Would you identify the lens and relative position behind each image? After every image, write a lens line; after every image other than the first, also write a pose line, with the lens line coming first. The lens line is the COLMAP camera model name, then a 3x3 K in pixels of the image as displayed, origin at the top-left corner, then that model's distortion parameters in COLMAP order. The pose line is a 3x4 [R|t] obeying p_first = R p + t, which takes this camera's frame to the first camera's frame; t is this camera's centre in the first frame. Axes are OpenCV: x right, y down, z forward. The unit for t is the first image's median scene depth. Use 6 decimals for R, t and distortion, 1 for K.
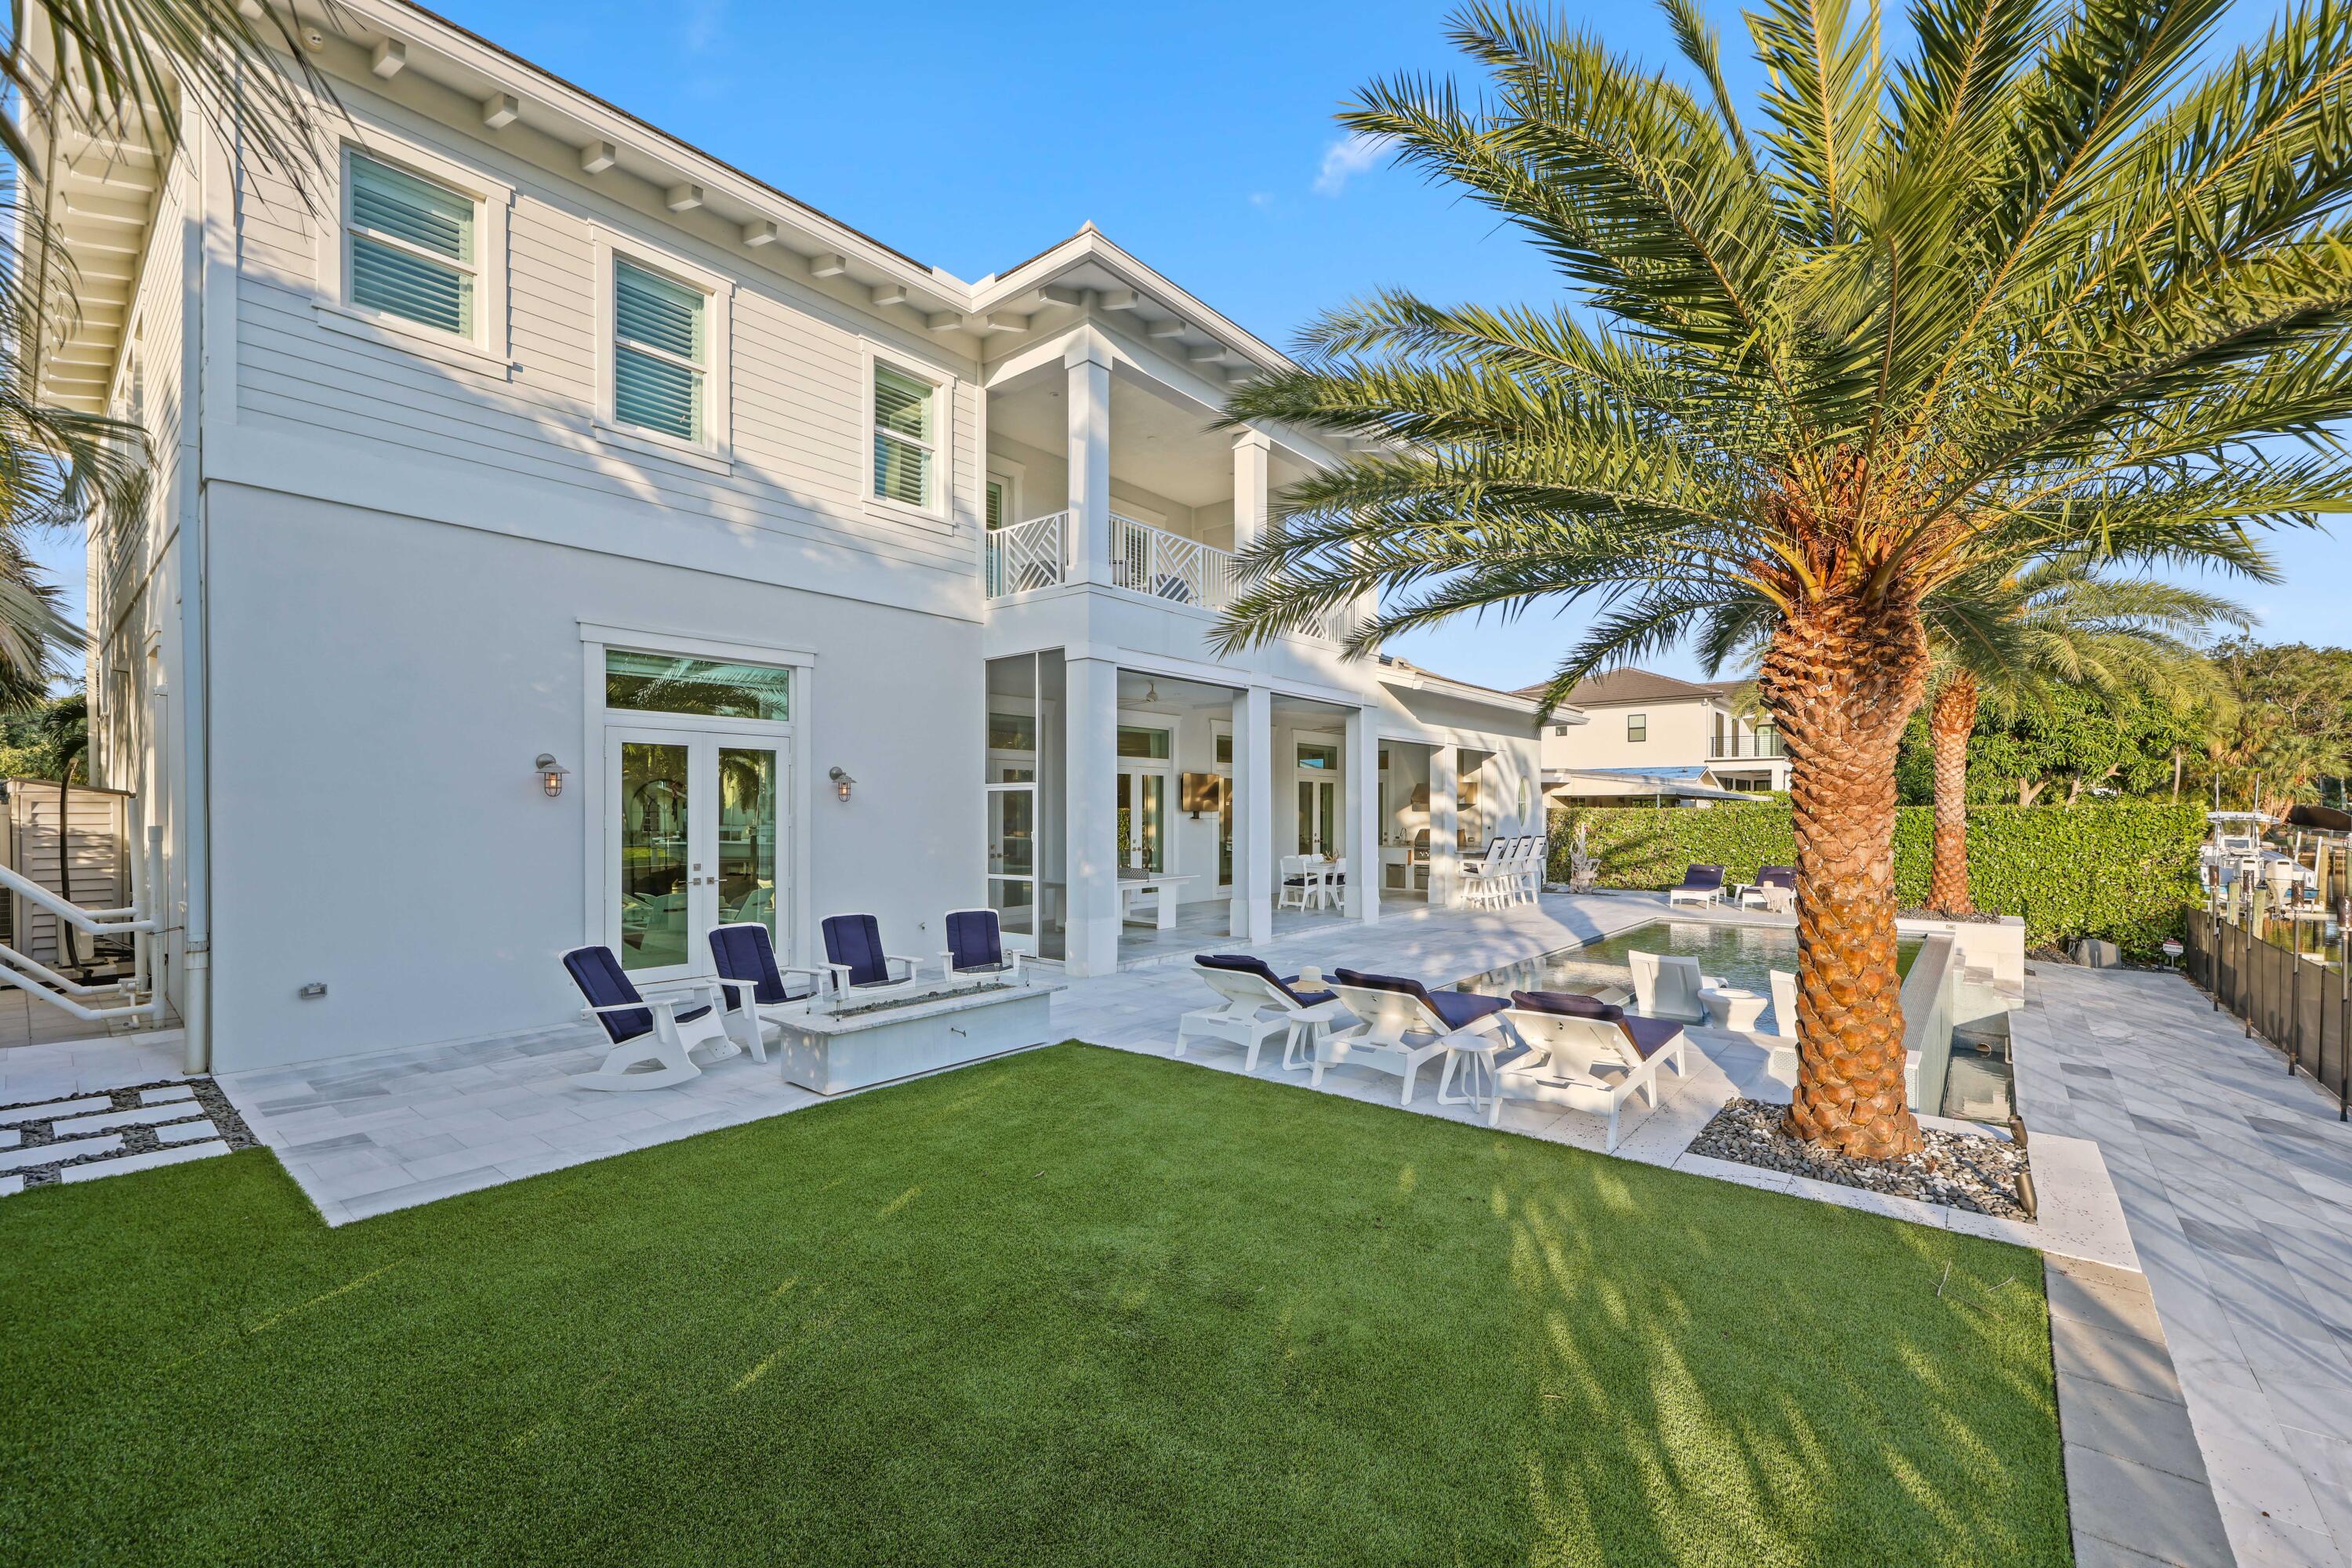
lens RADIAL K [[982.0, 0, 1182.9], [0, 982.0, 795.3], [0, 0, 1]] dist [0.004459, 0.000241]
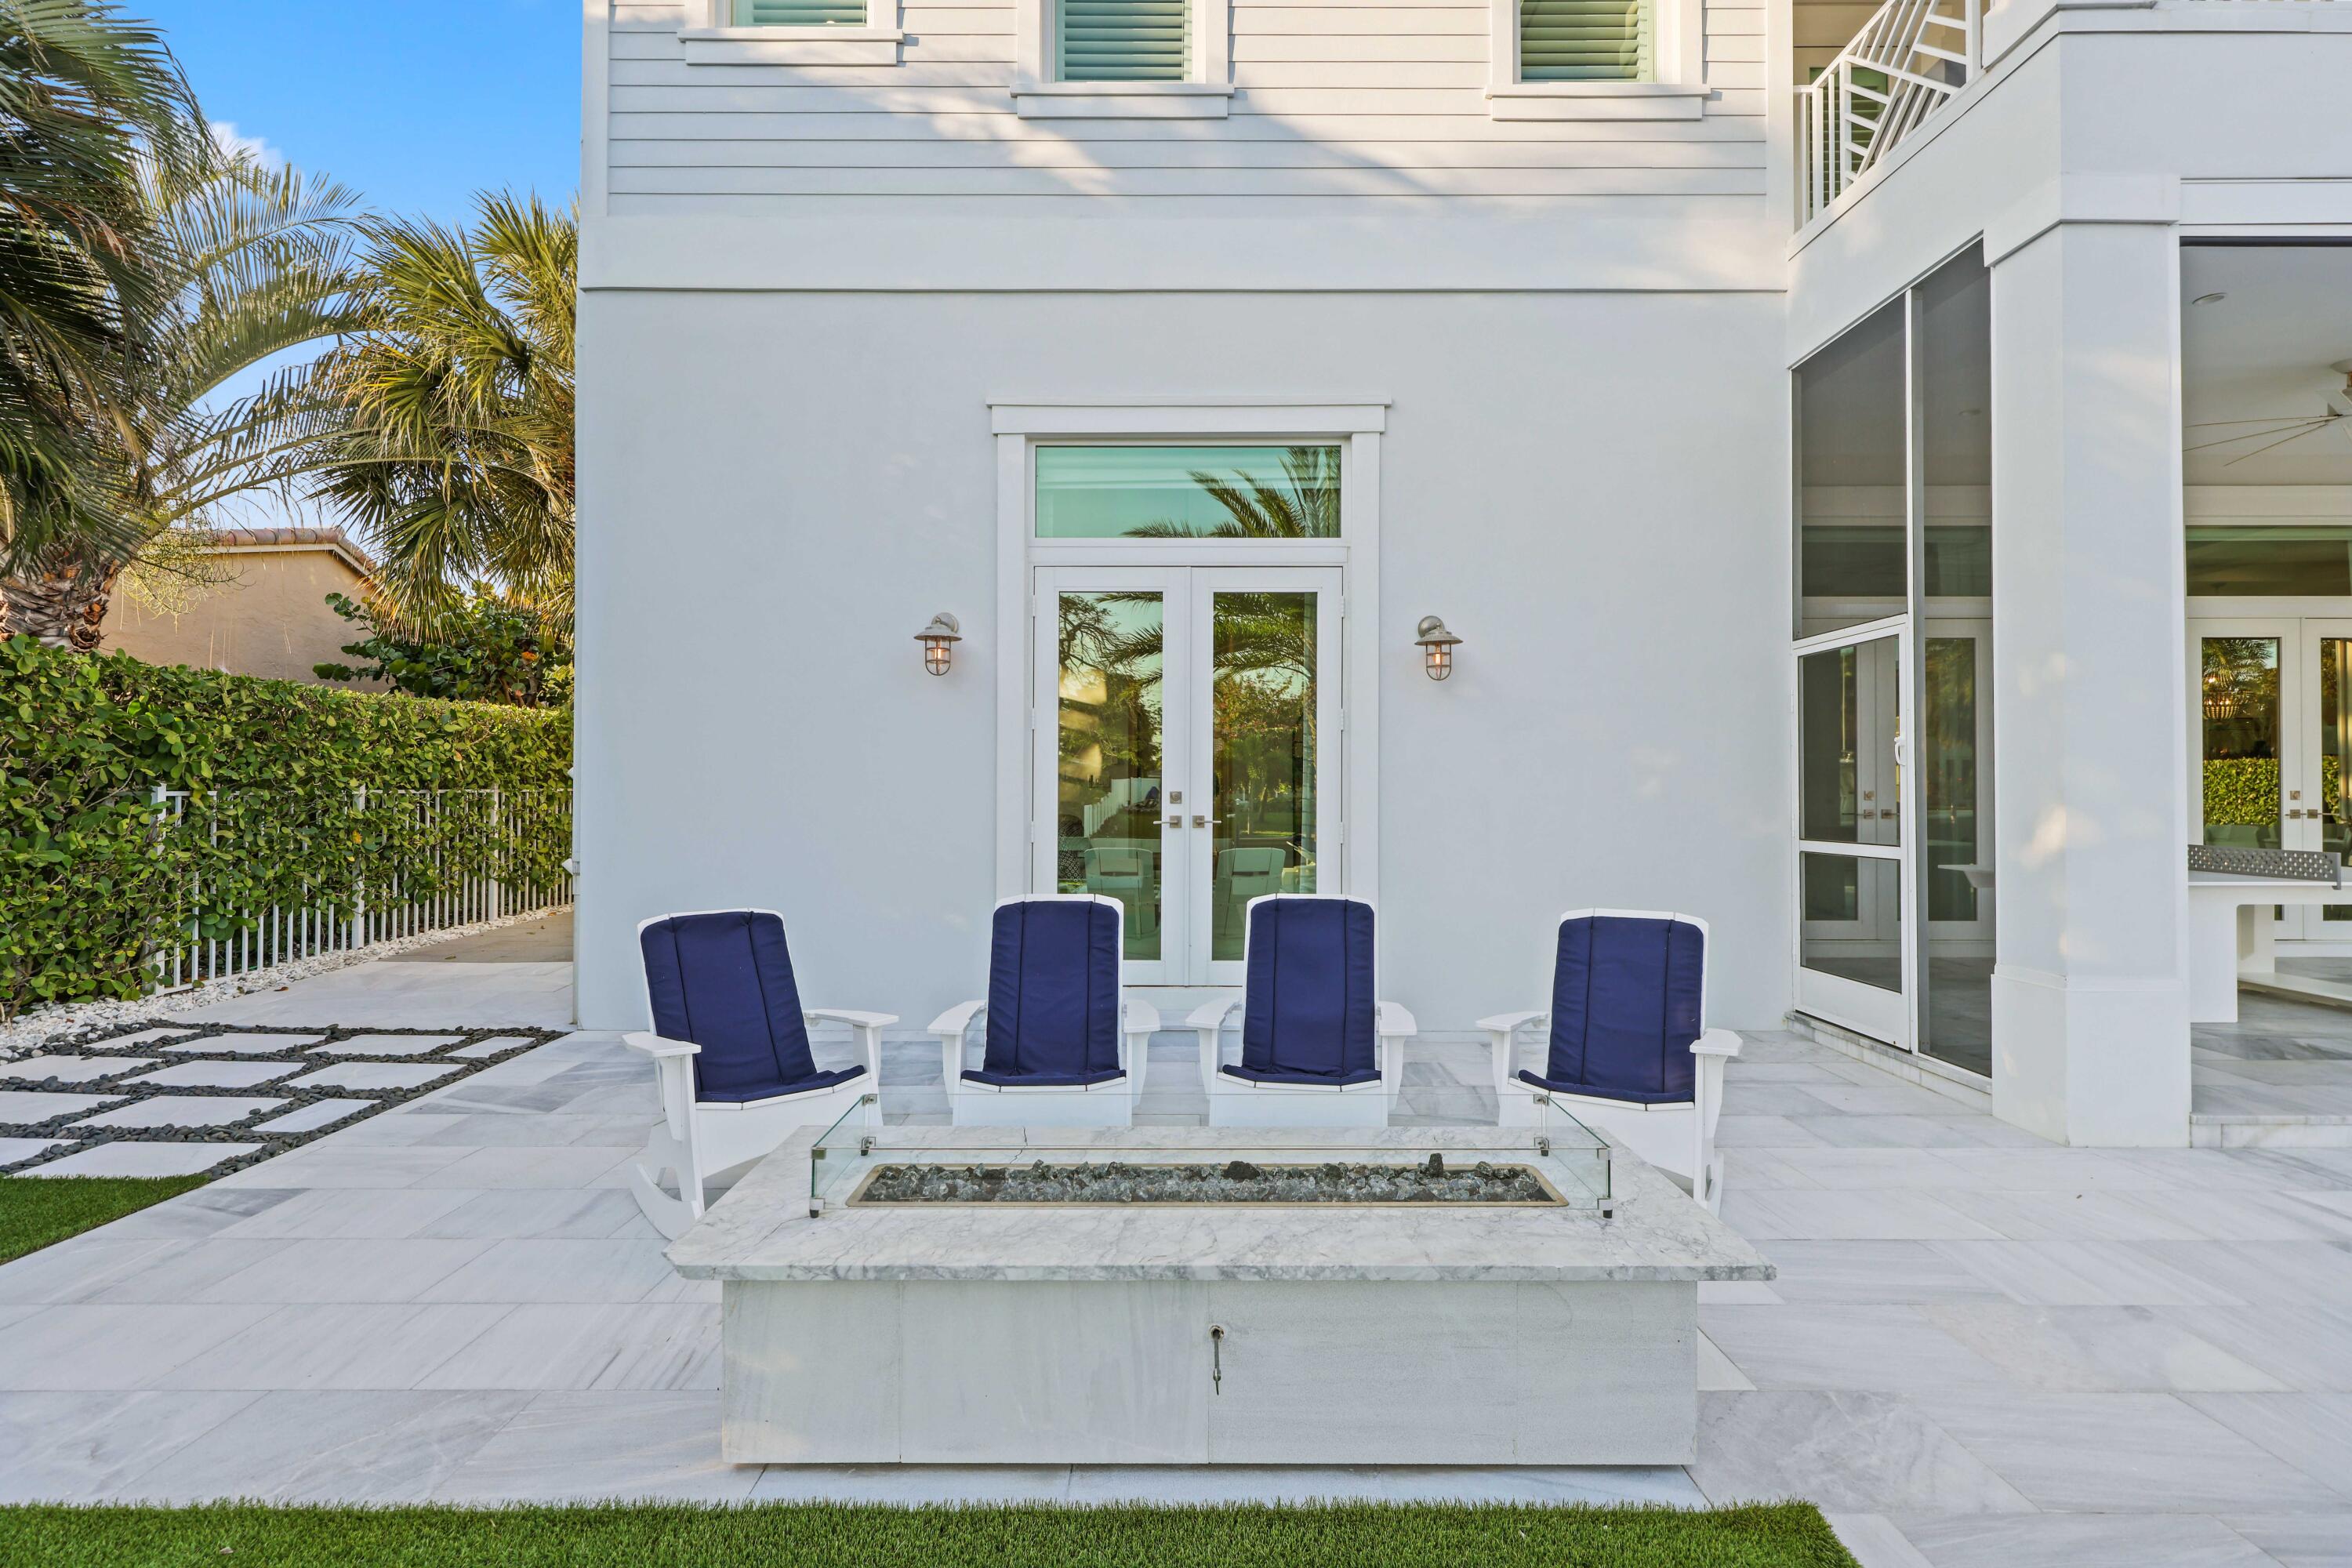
lens RADIAL K [[1052.8, 0, 1182.2], [0, 1052.8, 779.7], [0, 0, 1]] dist [0.000045, 0.000806]
pose [[0.636059, -0.002427, -0.771637, -0.007195], [0.010176, 0.999934, 0.005242, 0.058286], [0.771574, -0.011186, 0.636042, 0.594843]]
